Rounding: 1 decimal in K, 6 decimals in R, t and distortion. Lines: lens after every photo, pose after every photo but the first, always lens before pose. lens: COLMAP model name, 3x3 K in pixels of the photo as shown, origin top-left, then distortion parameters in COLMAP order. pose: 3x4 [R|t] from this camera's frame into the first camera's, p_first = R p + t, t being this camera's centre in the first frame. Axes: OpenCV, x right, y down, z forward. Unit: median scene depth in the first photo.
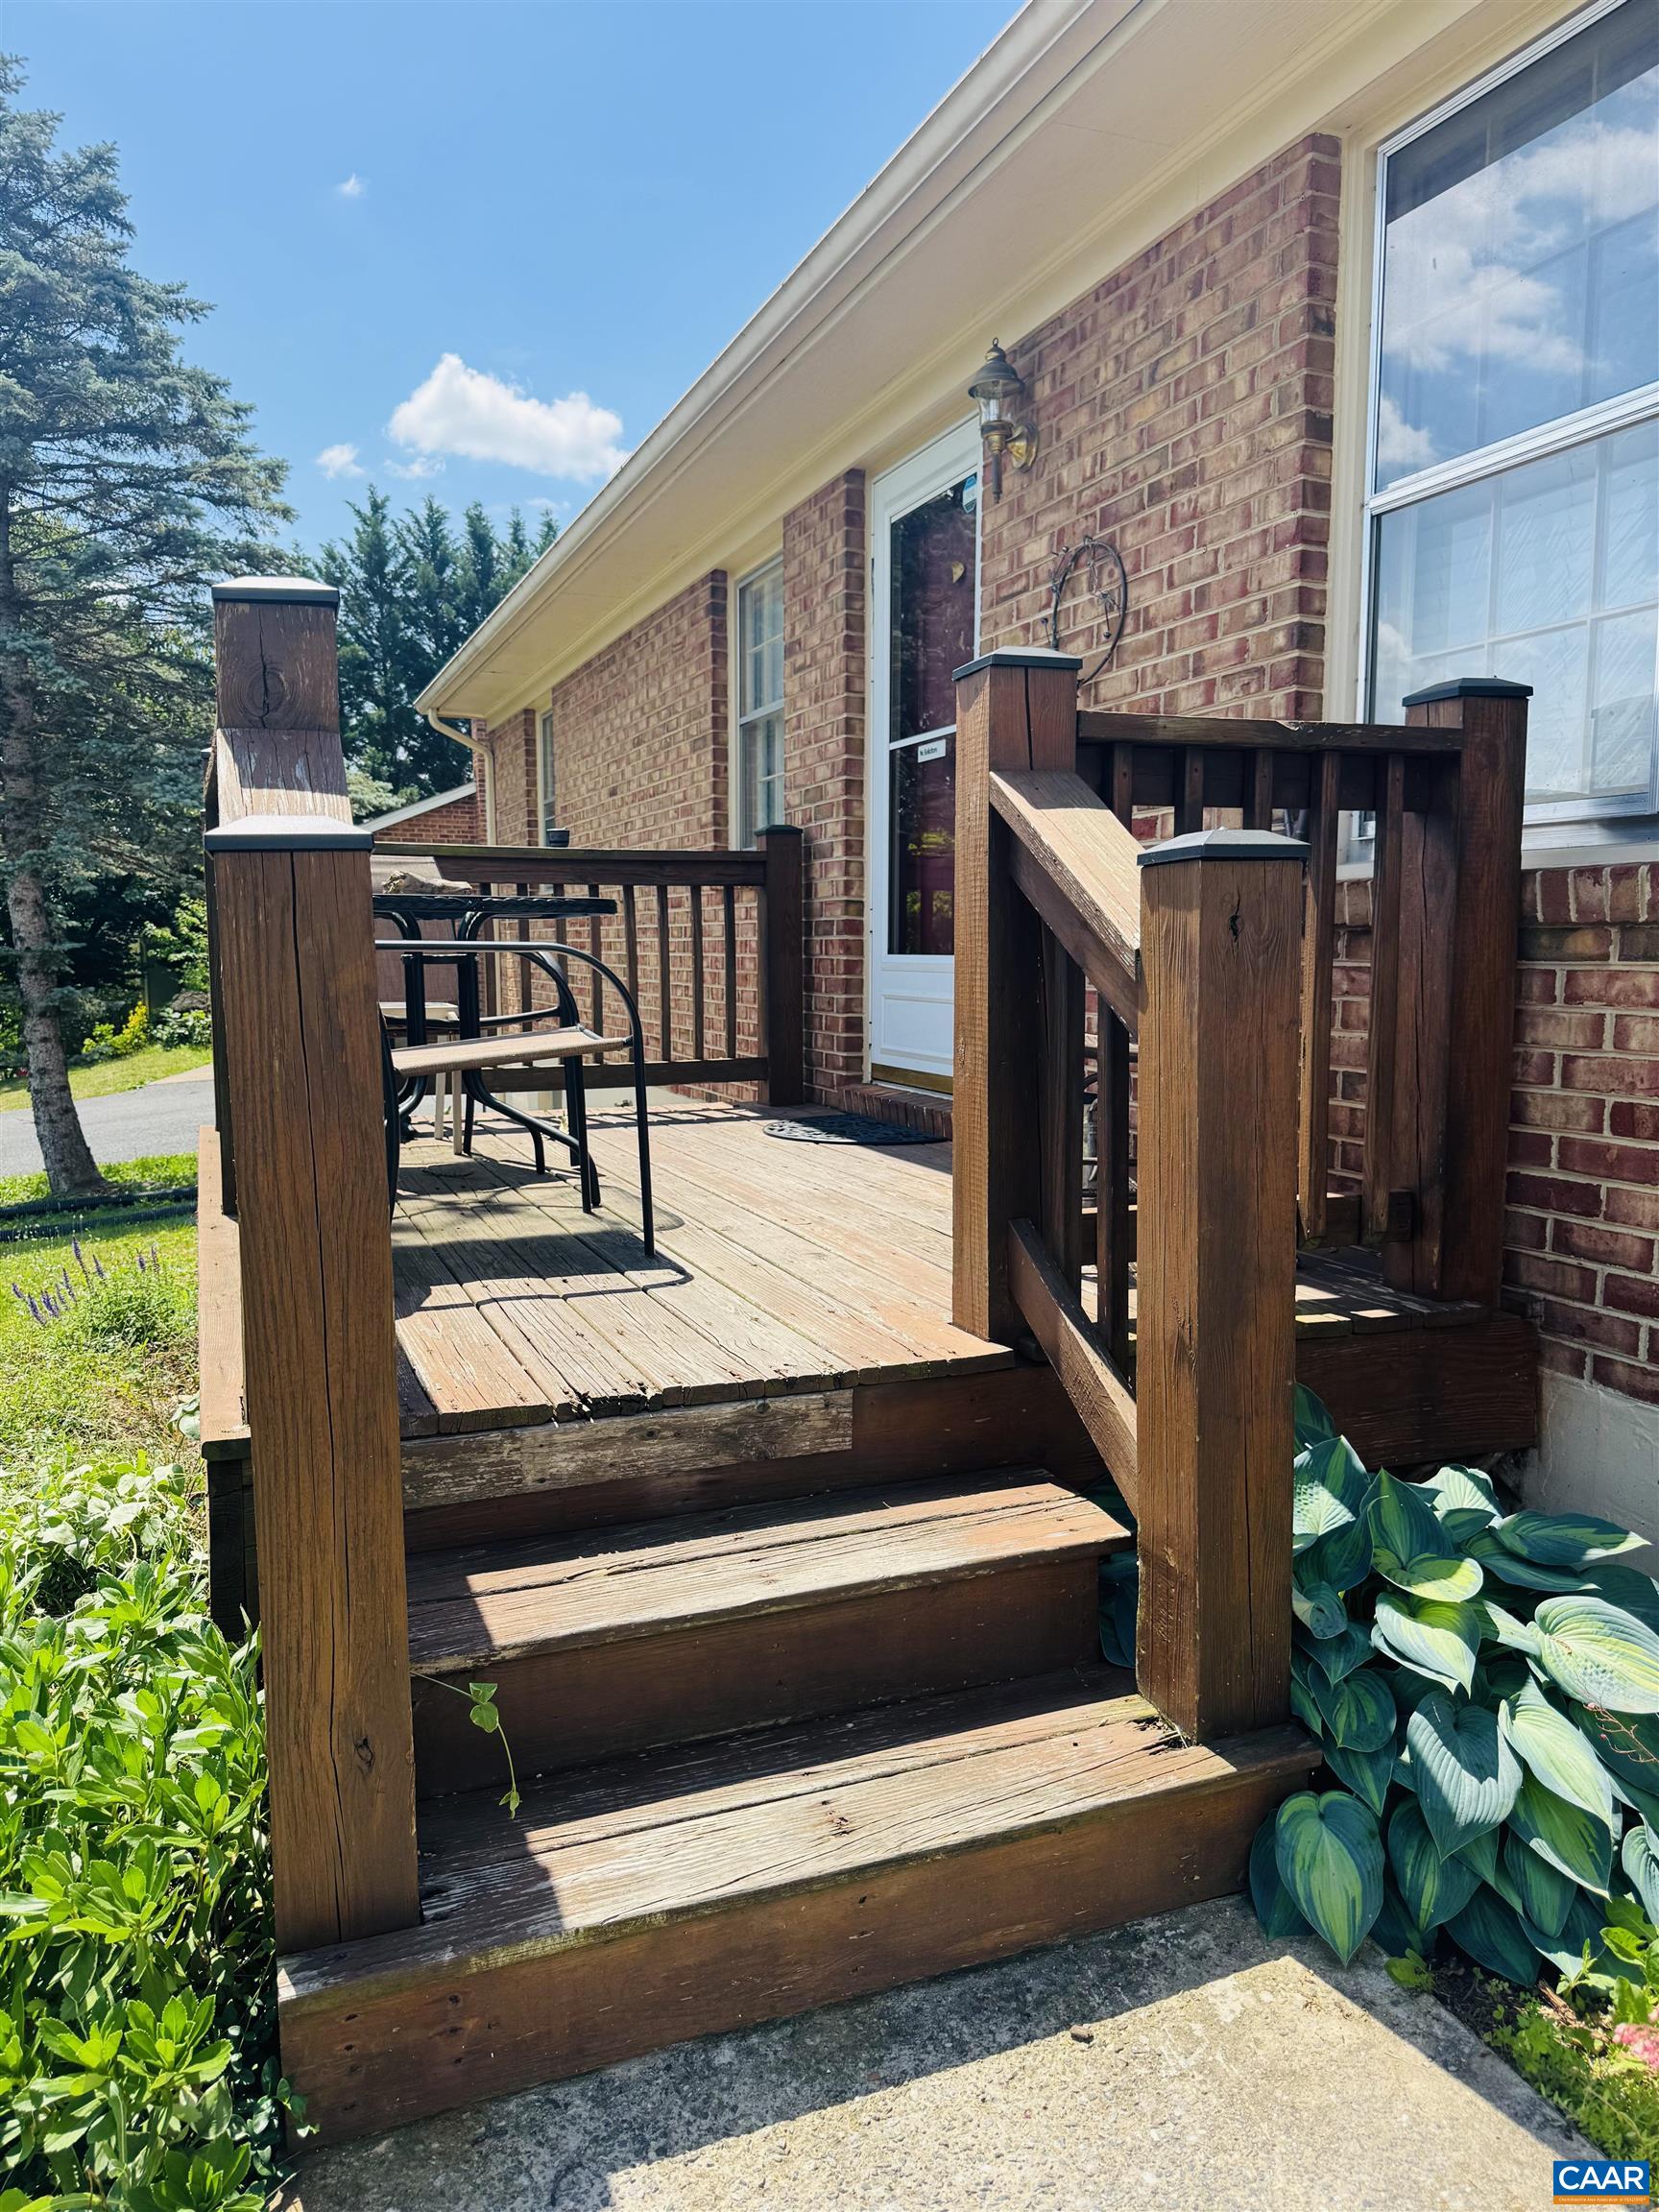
lens RADIAL K [[1541.1, 0, 798.6], [0, 1541.1, 1109.3], [0, 0, 1]] dist [0.099616, -0.144252]
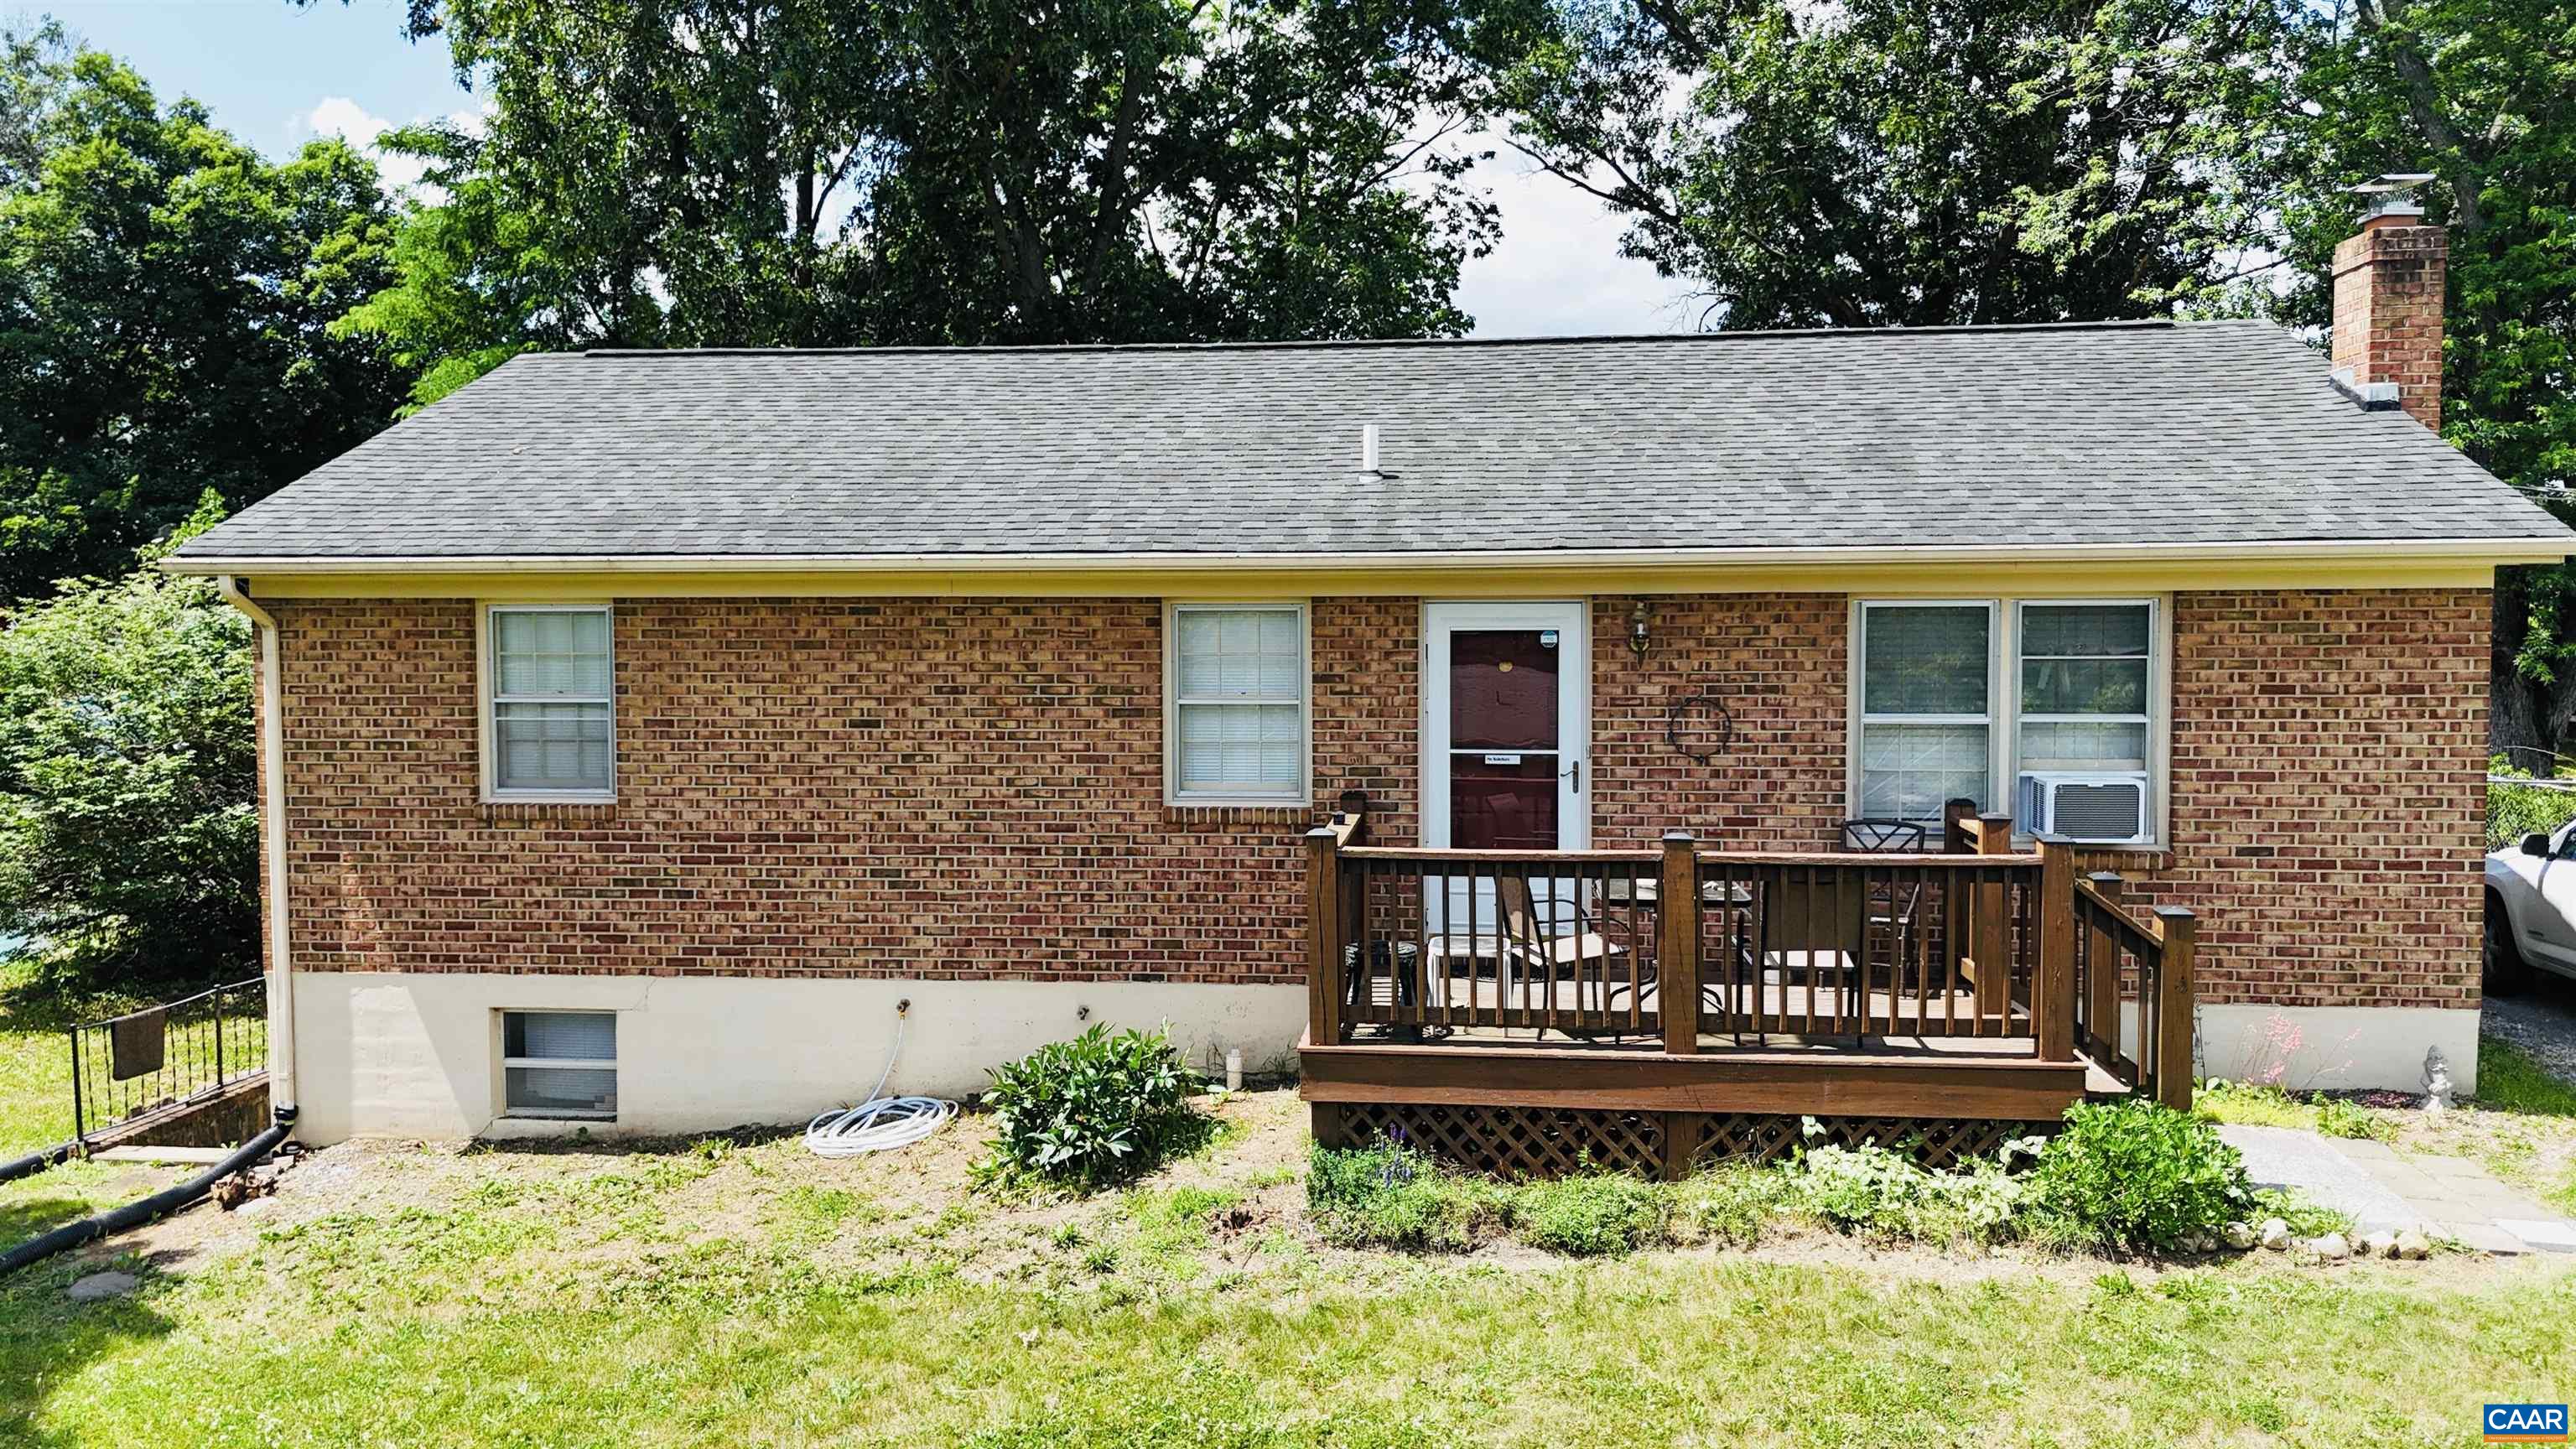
lens RADIAL K [[1906.3, 0, 1296.2], [0, 1906.3, 720.4], [0, 0, 1]] dist [0.059014, -0.036699]
pose [[0.446348, -0.048487, 0.893545, -2.154405], [0.099470, 0.995031, 0.004307, -0.333112], [-0.889314, 0.086958, 0.448953, 0.222209]]
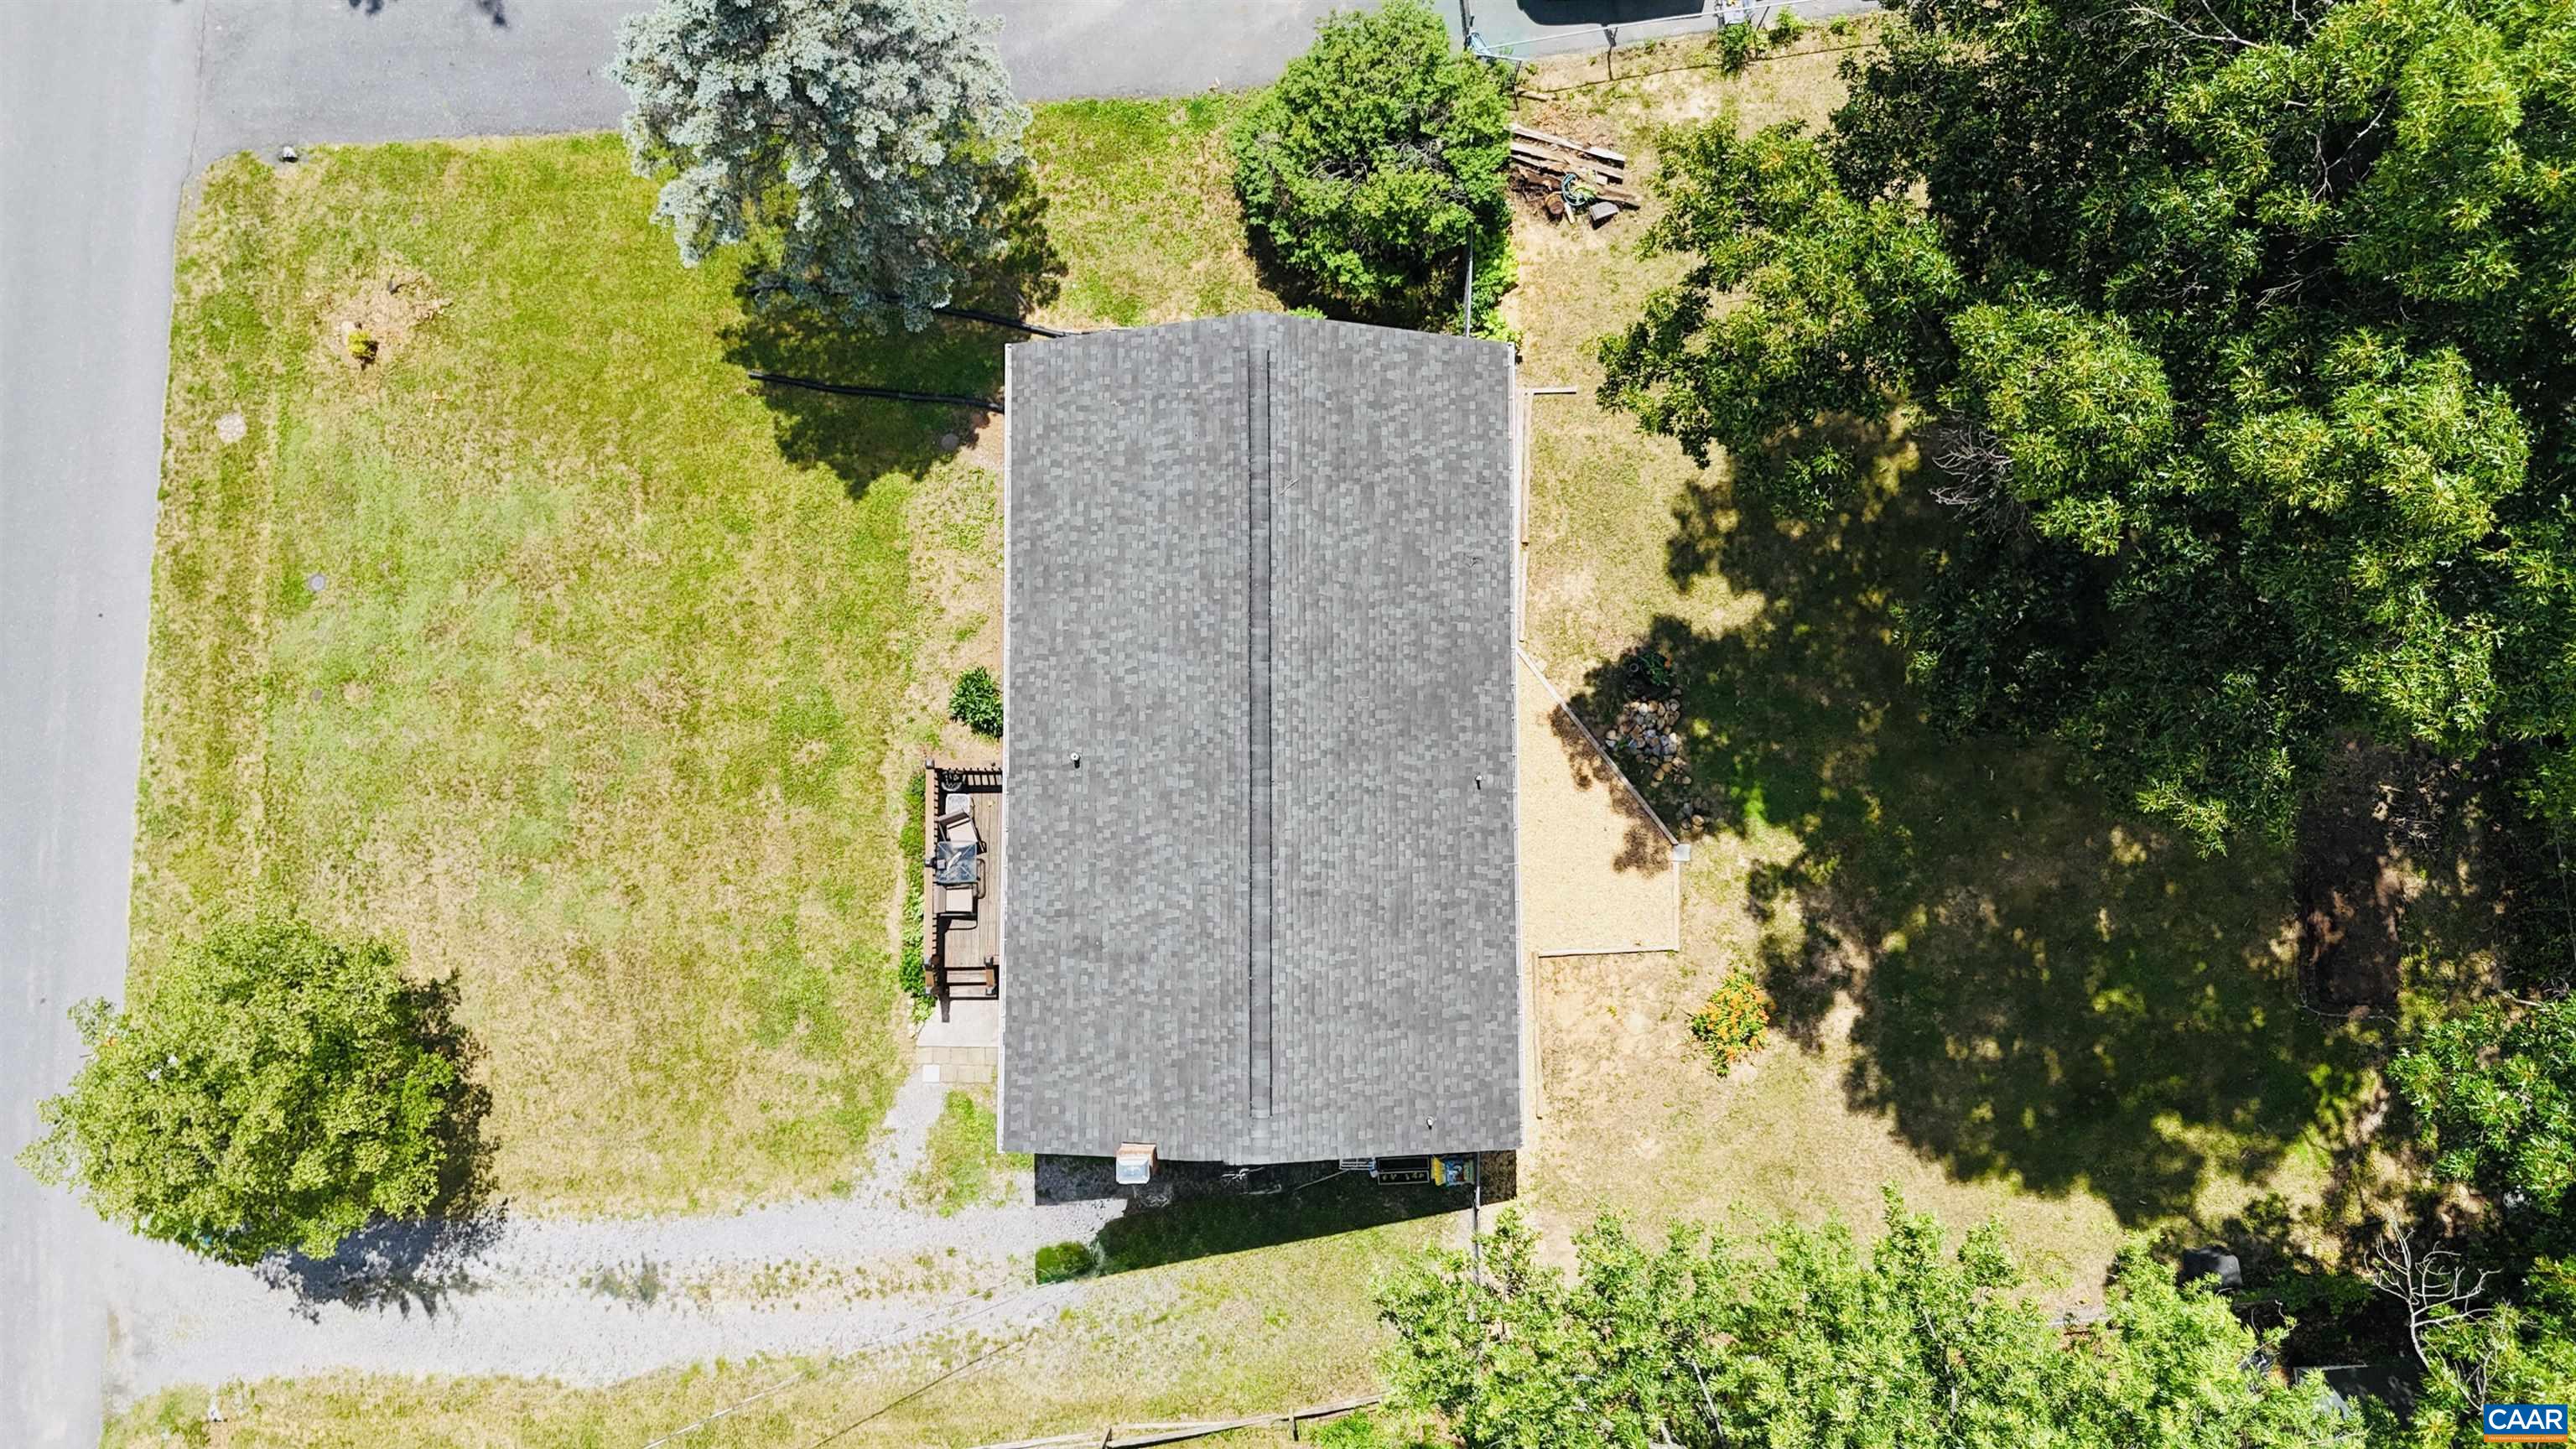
lens RADIAL K [[1906.3, 0, 1296.2], [0, 1906.3, 720.4], [0, 0, 1]] dist [0.059014, -0.036699]
pose [[0.938300, 0.343181, -0.042654, 1.120534], [-0.026975, 0.195596, 0.980313, -7.128751], [0.344768, -0.918678, 0.192785, 0.352451]]
